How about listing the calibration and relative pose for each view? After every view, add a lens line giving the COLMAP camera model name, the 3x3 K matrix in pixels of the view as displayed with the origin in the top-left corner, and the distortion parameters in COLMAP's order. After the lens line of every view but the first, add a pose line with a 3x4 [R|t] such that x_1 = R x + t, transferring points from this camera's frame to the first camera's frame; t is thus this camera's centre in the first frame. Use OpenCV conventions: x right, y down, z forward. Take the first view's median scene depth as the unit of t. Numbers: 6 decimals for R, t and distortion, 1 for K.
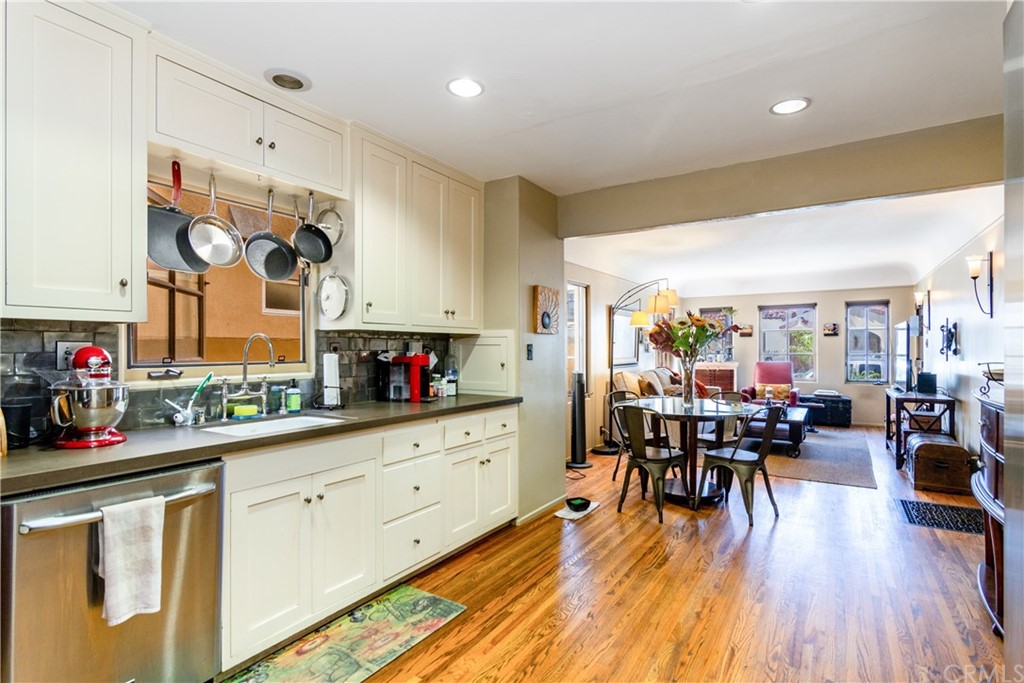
lens RADIAL K [[515.9, 0, 520.1], [0, 515.9, 347.3], [0, 0, 1]] dist [0.003831, -0.001110]
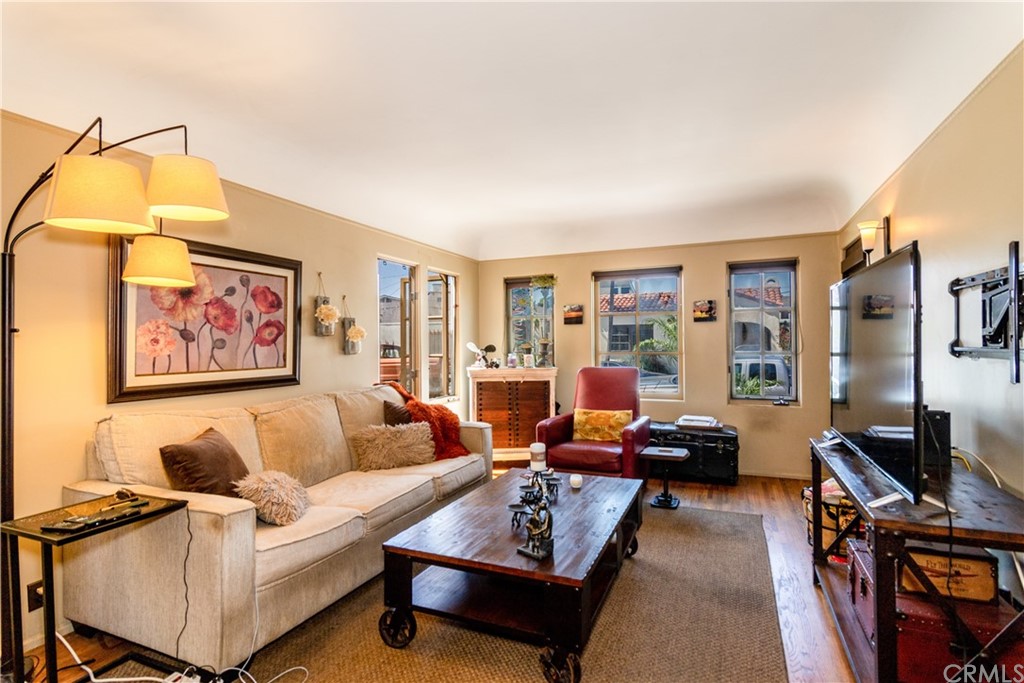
lens RADIAL K [[515.9, 0, 505.4], [0, 515.9, 337.1], [0, 0, 1]] dist [0.003831, -0.001110]
pose [[0.989924, -0.003981, 0.141541, 1.360412], [0.005578, 0.999925, -0.010887, 0.003246], [-0.141487, 0.011567, 0.989873, 2.092417]]
